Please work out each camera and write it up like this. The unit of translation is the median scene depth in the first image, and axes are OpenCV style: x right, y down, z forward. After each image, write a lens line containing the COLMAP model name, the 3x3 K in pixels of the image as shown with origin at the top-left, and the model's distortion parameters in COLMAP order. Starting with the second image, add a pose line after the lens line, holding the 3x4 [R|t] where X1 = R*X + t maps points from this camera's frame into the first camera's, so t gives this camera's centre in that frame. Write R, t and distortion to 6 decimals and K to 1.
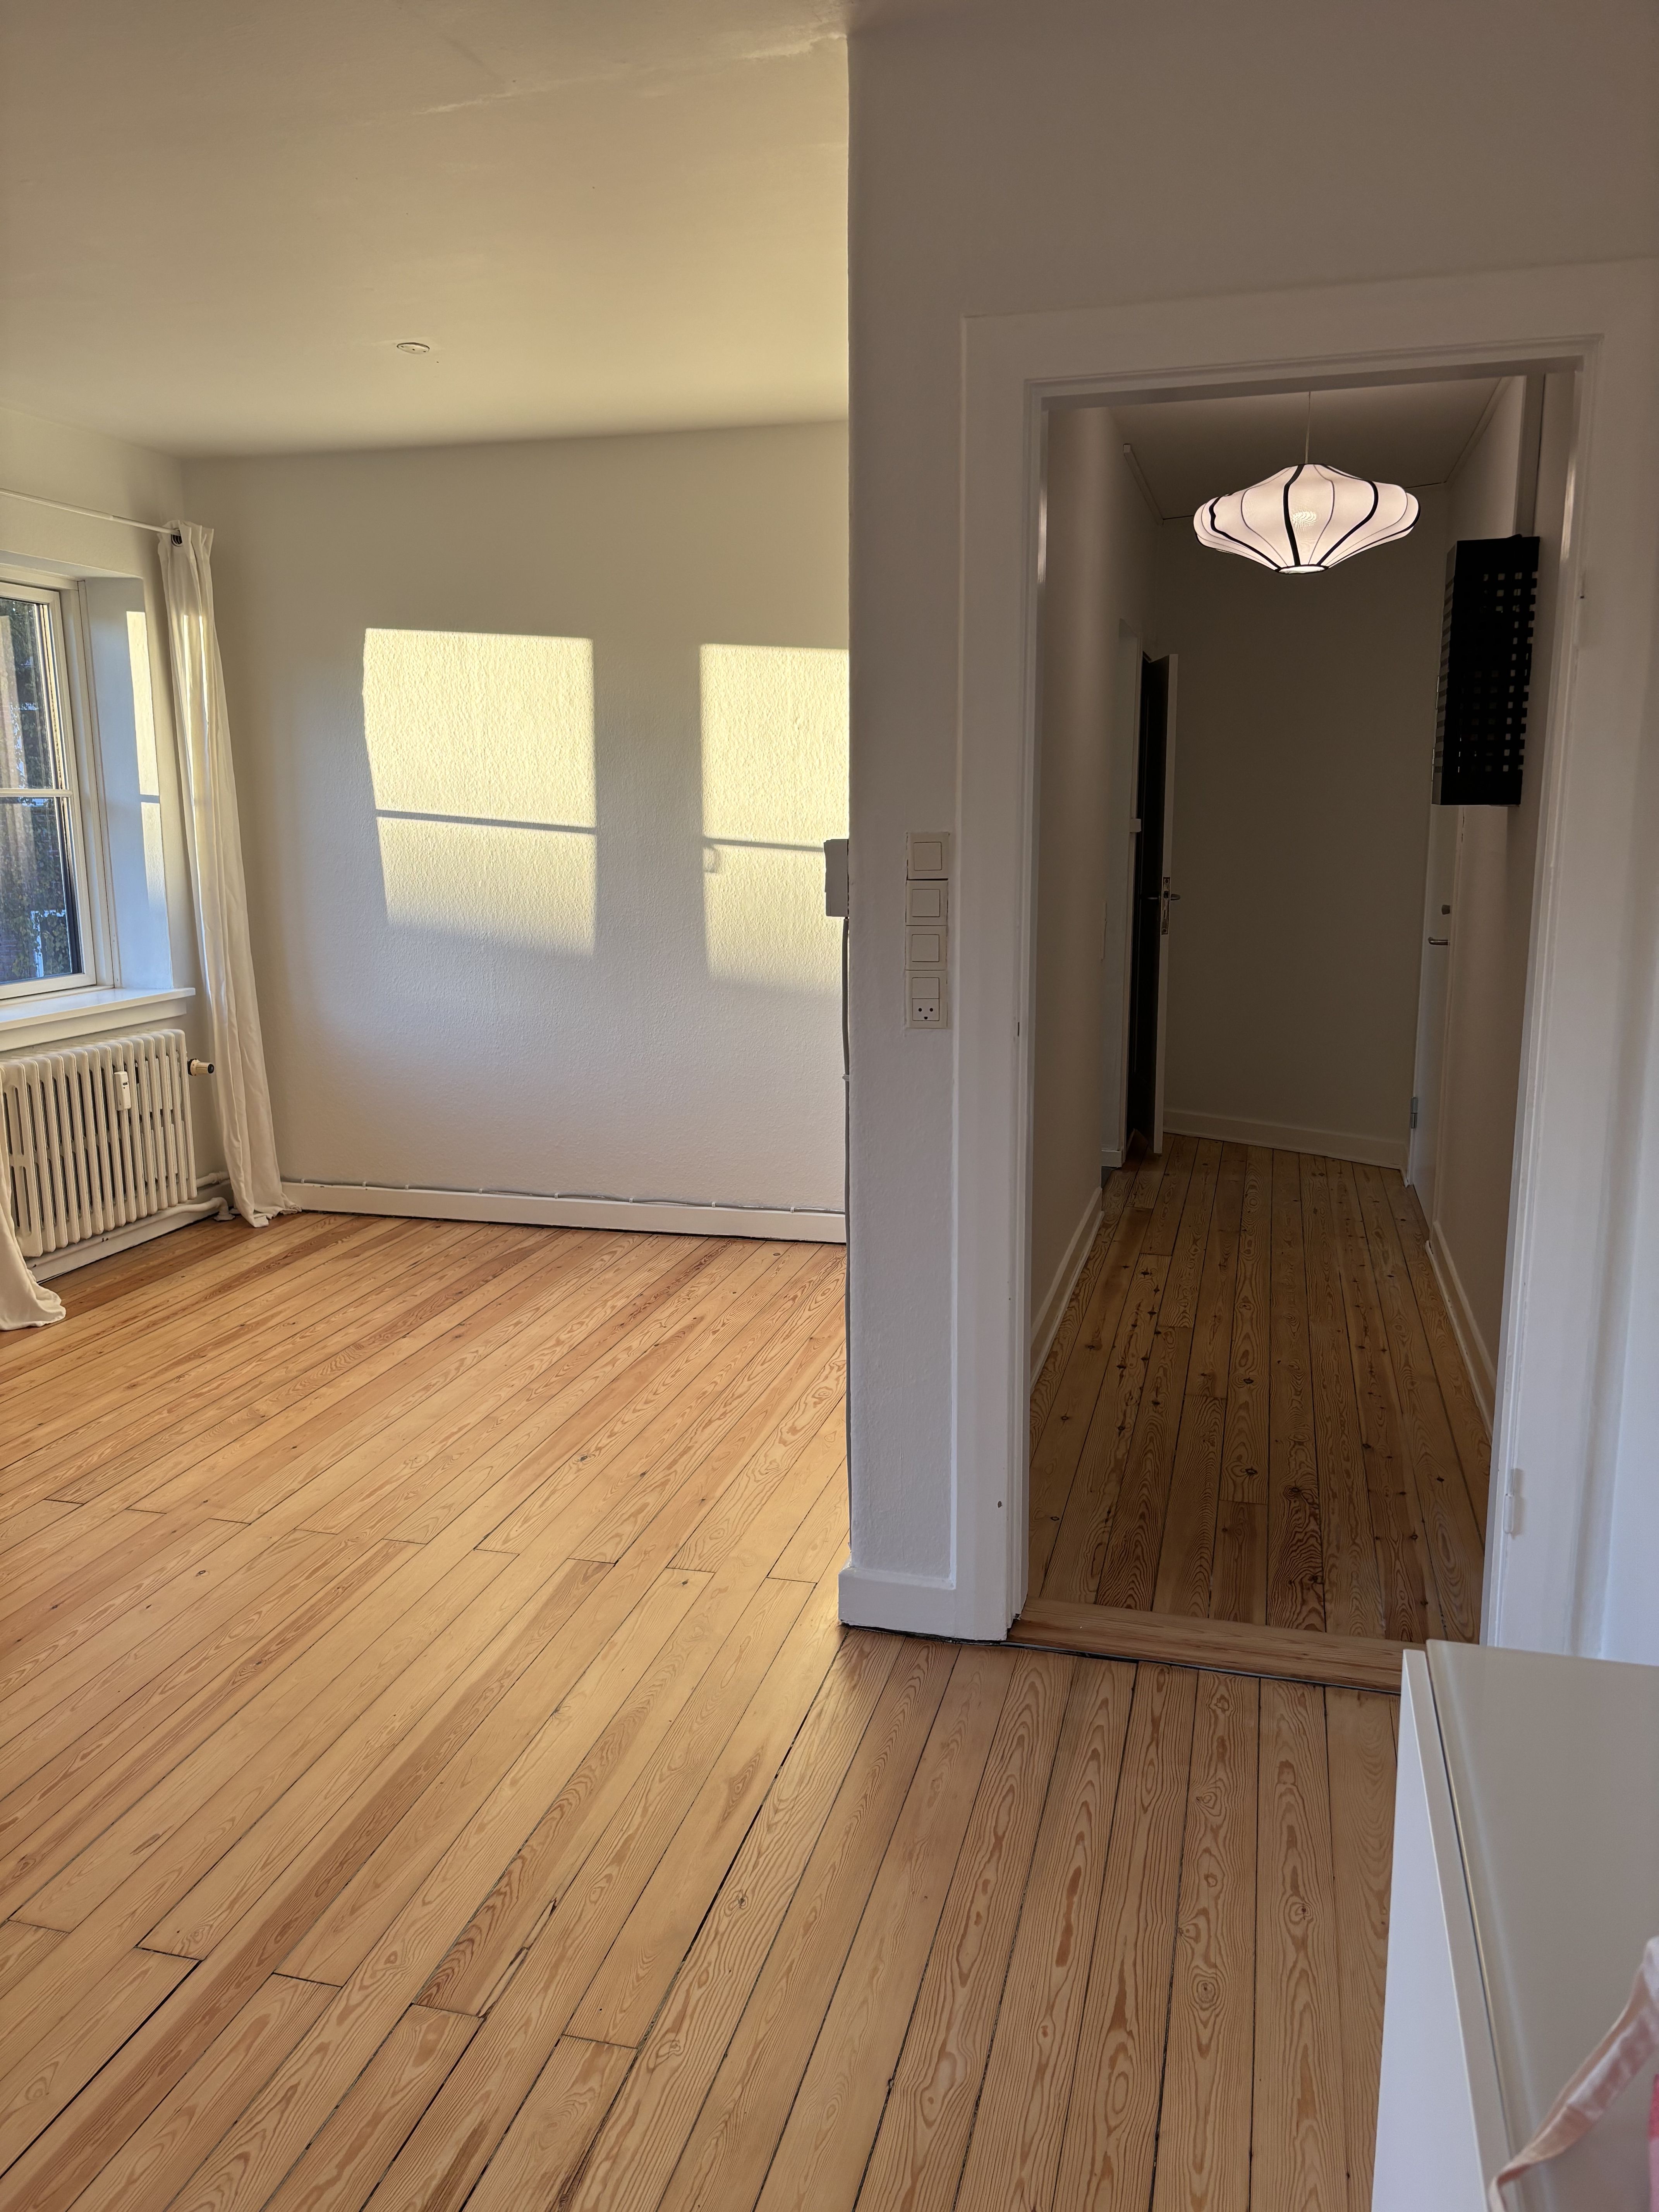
lens RADIAL K [[1661.1, 0, 829.5], [0, 1661.1, 1106.0], [0, 0, 1]] dist [0.003734, -0.005461]
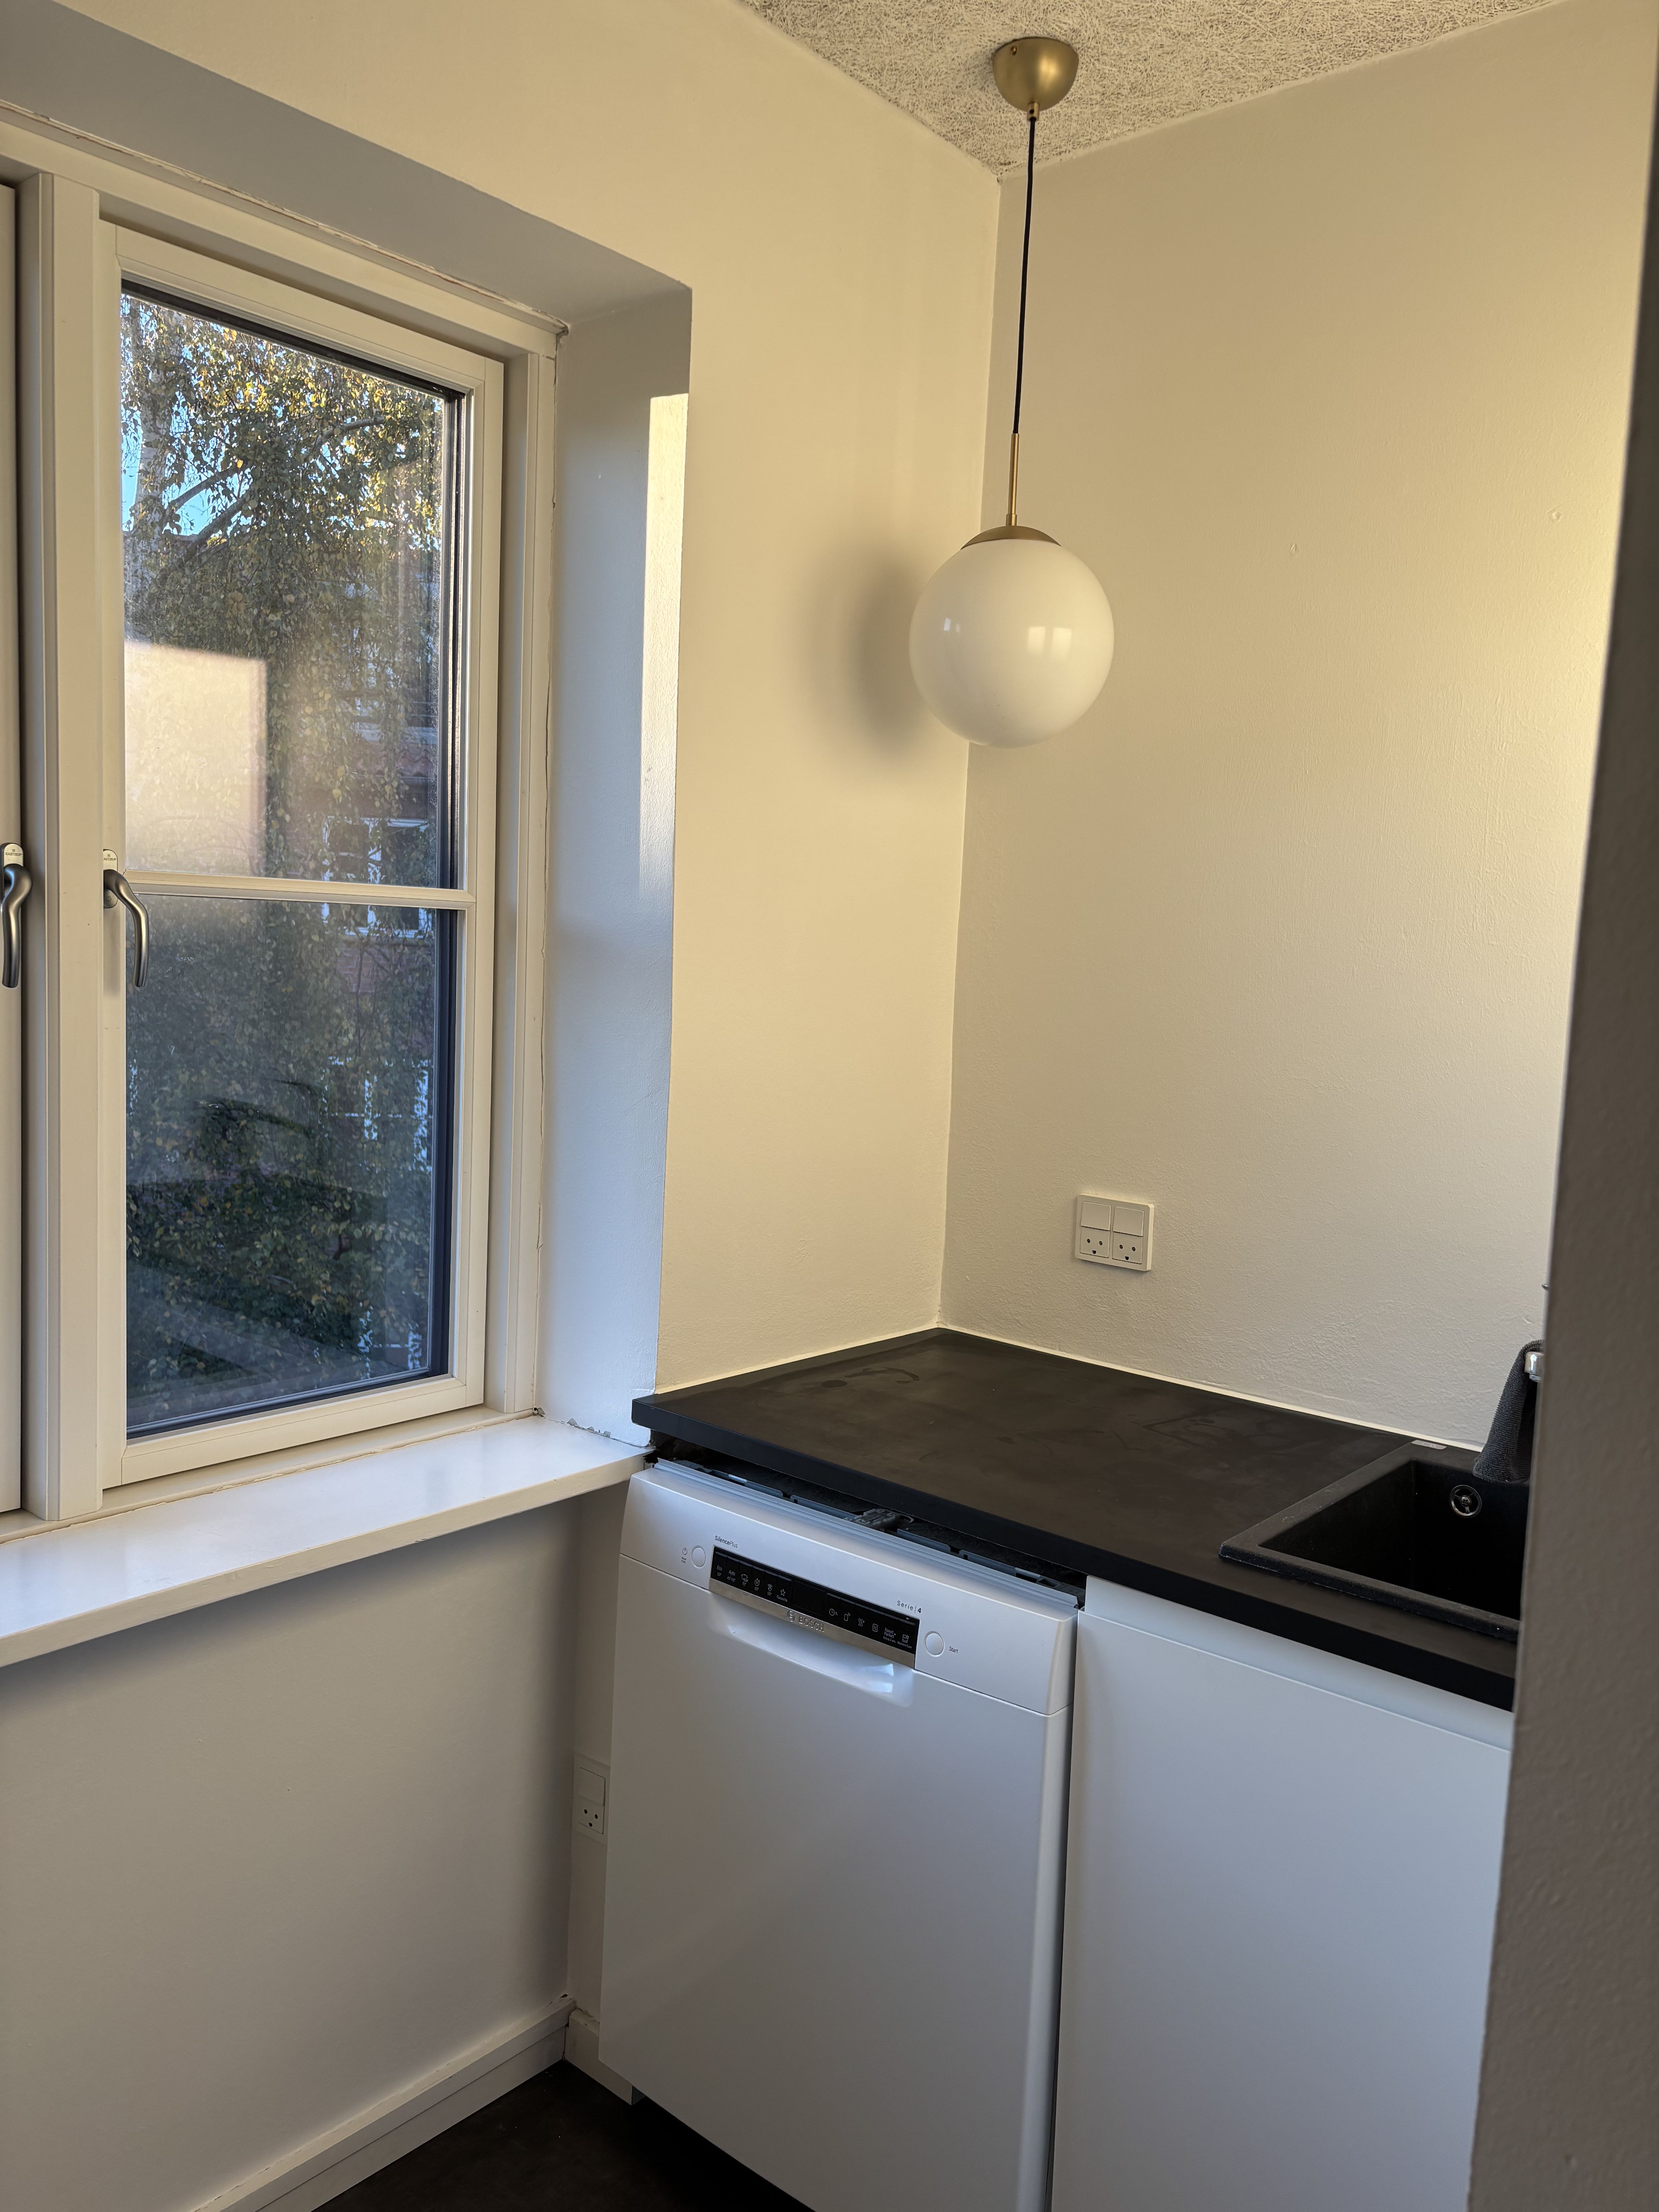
lens RADIAL K [[1661.1, 0, 829.5], [0, 1661.1, 1106.0], [0, 0, 1]] dist [0.003734, -0.005461]
pose [[0.897395, 0.091773, -0.431578, -0.223525], [-0.128747, 0.990028, -0.057183, -0.133711], [0.422026, 0.106880, 0.900262, 0.713207]]
